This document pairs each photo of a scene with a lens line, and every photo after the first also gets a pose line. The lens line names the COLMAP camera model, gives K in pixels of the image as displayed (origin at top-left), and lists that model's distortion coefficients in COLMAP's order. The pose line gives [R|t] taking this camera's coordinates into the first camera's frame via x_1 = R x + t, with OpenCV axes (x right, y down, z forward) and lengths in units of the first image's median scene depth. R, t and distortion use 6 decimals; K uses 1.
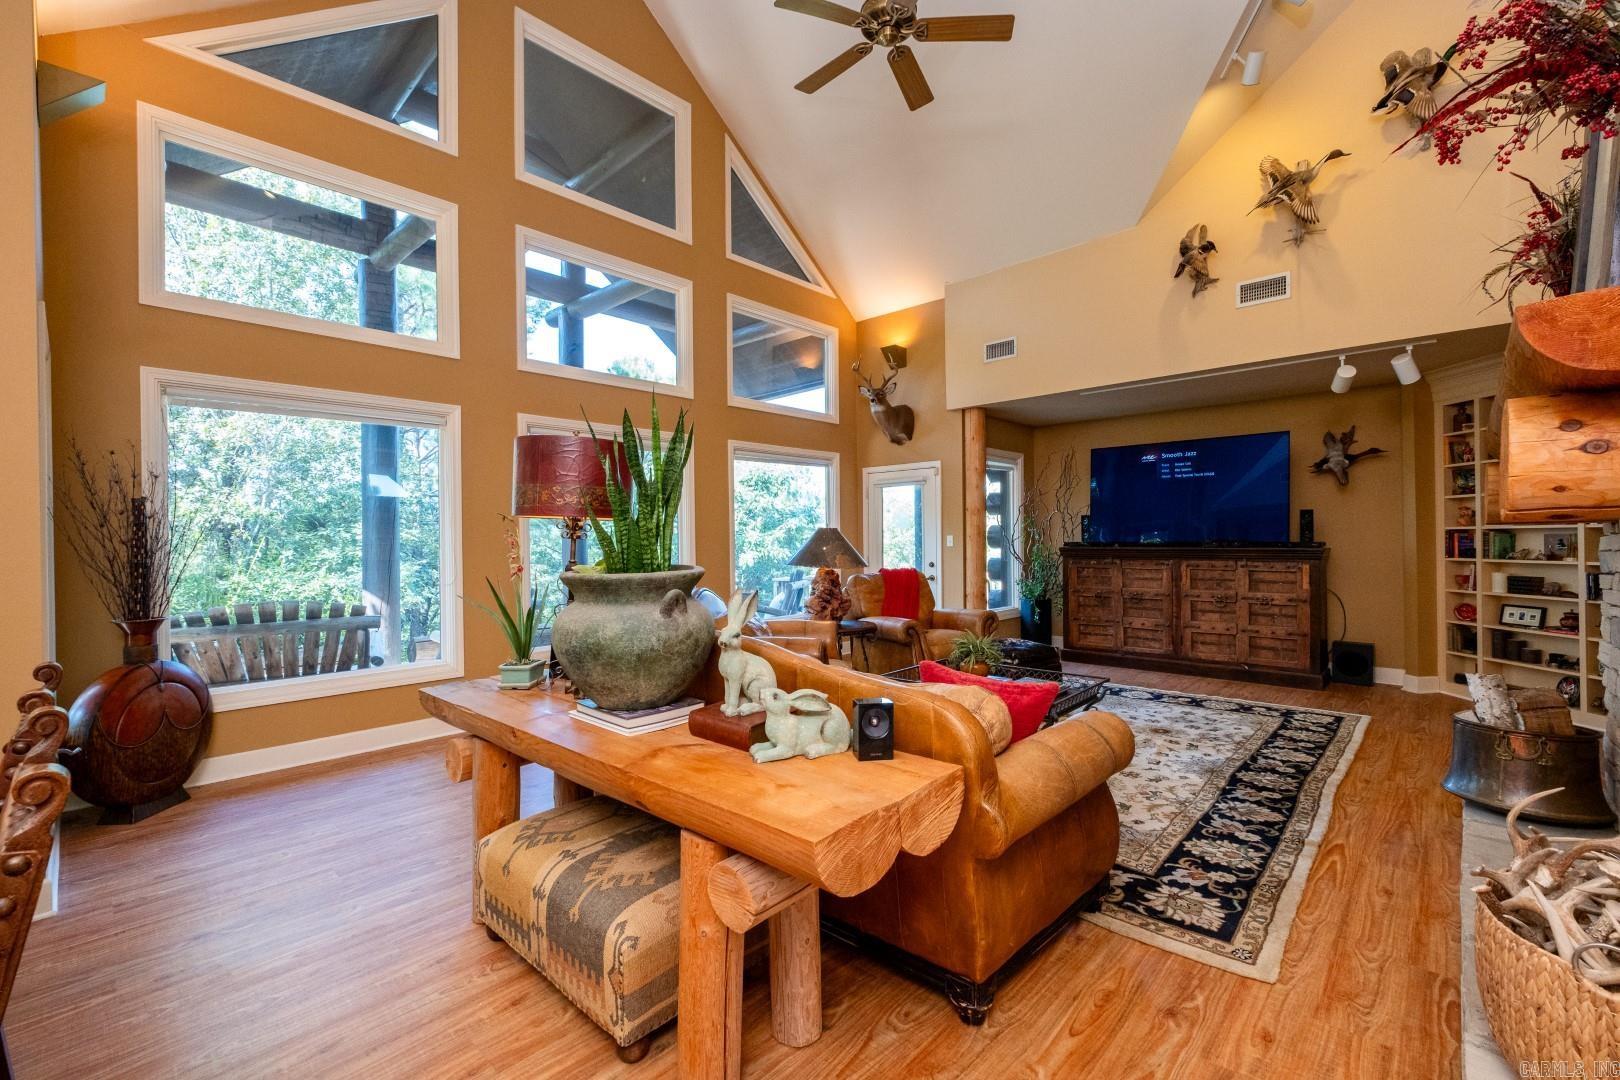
lens RADIAL K [[703.7, 0, 813.0], [0, 703.7, 527.9], [0, 0, 1]] dist [0.008277, -0.002025]
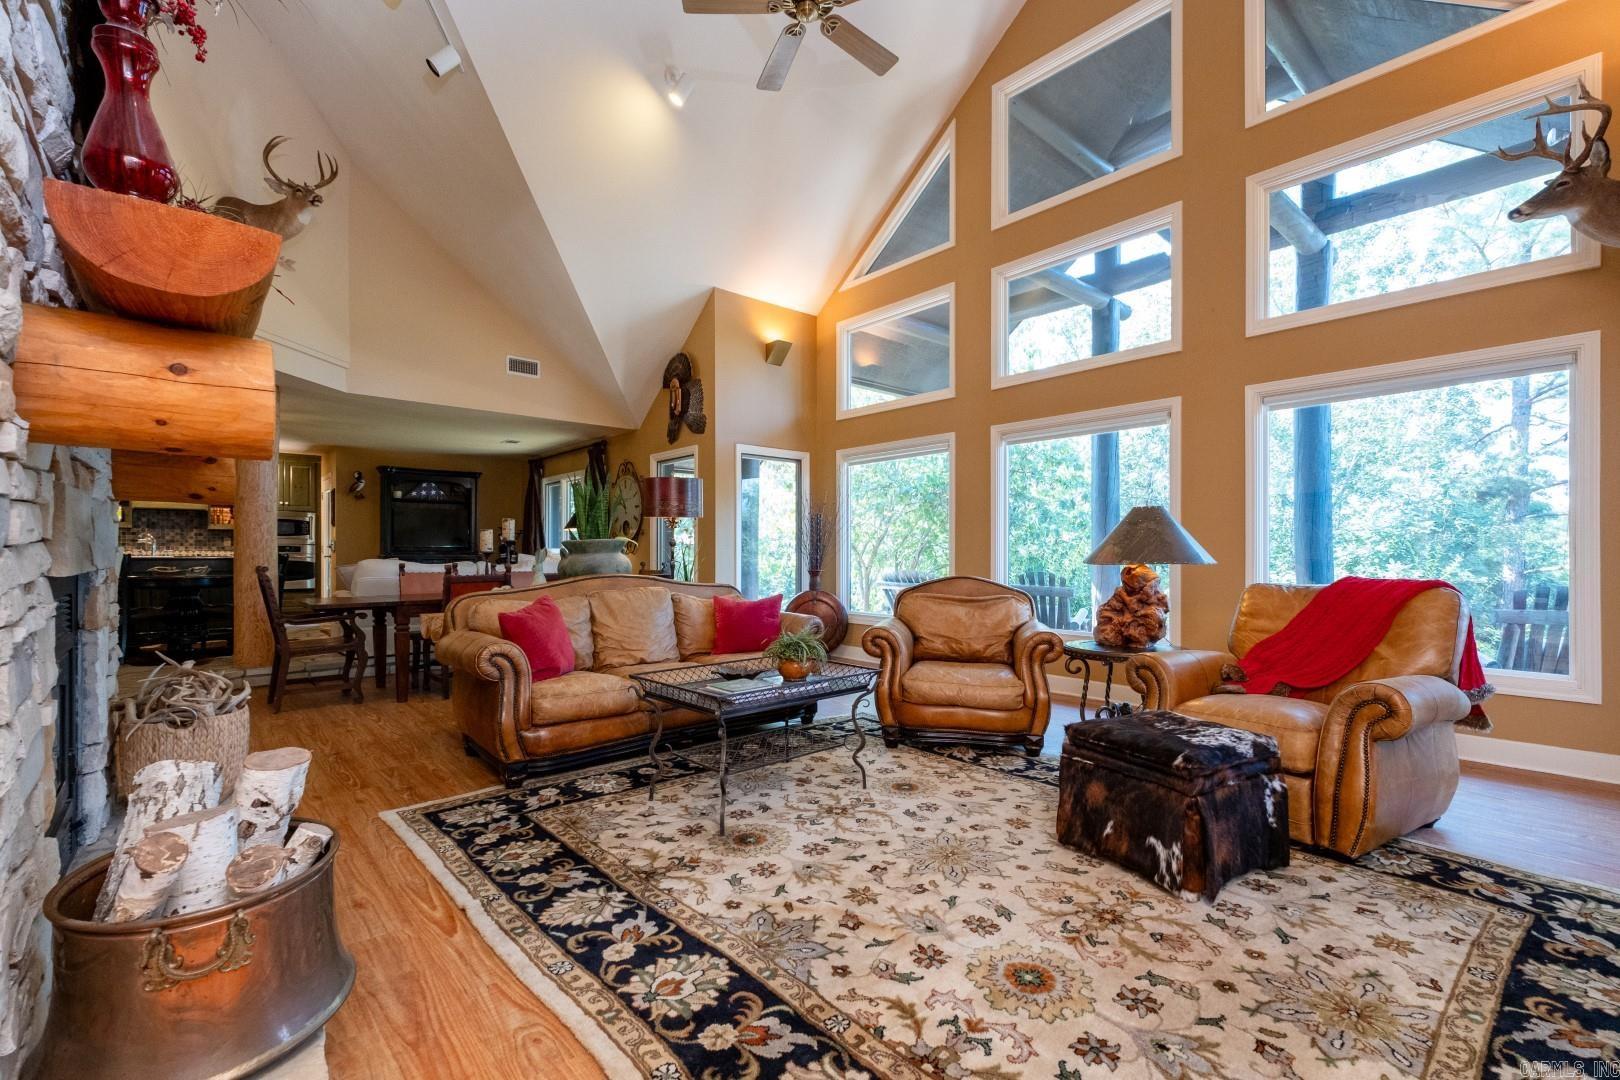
lens RADIAL K [[703.7, 0, 826.0], [0, 703.7, 553.9], [0, 0, 1]] dist [0.008277, -0.002025]
pose [[-0.094232, 0.017084, -0.995404, 0.844523], [0.018462, 0.999711, 0.015410, 0.035733], [0.995379, -0.016925, -0.094521, 0.866336]]
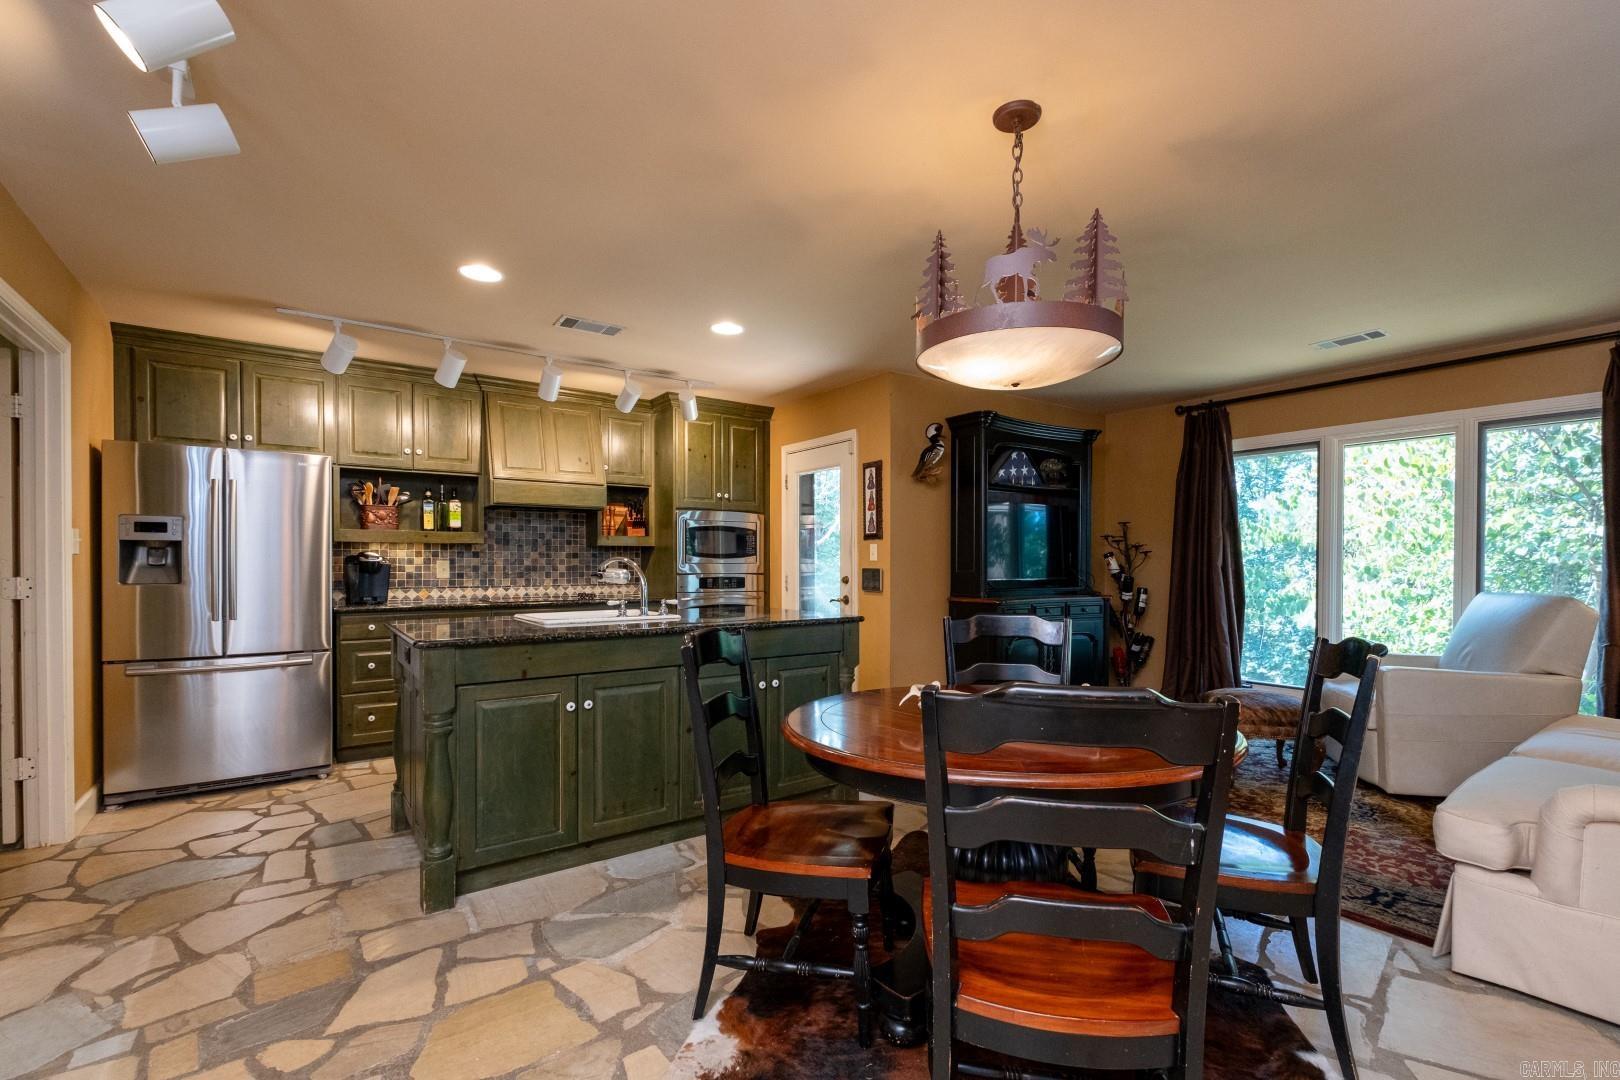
lens RADIAL K [[703.7, 0, 821.9], [0, 703.7, 570.9], [0, 0, 1]] dist [0.008277, -0.002025]
pose [[-0.186024, 0.021598, -0.982308, -0.036268], [0.017164, 0.999677, 0.018729, -0.013467], [0.982395, -0.013376, -0.186334, -0.582149]]
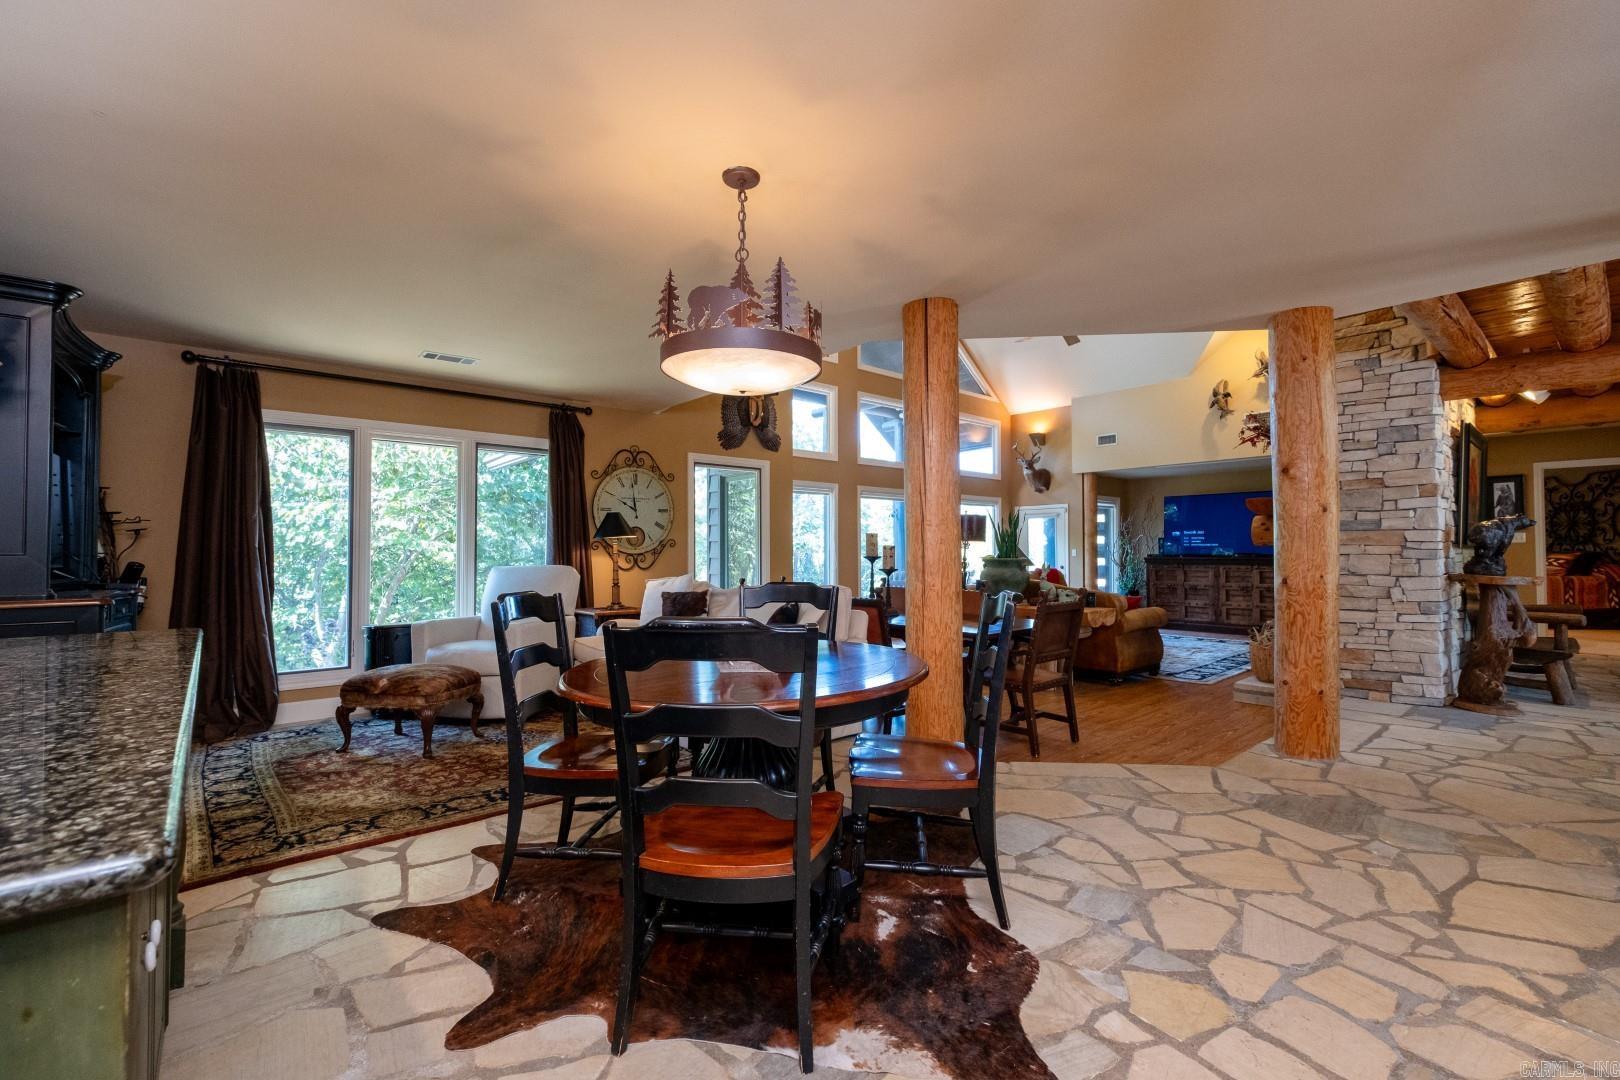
lens RADIAL K [[703.7, 0, 811.9], [0, 703.7, 529.6], [0, 0, 1]] dist [0.008277, -0.002025]
pose [[0.994015, 0.005274, -0.109114, -0.352073], [-0.007209, 0.999823, -0.017352, -0.004526], [0.109004, 0.018035, 0.993878, -1.044943]]
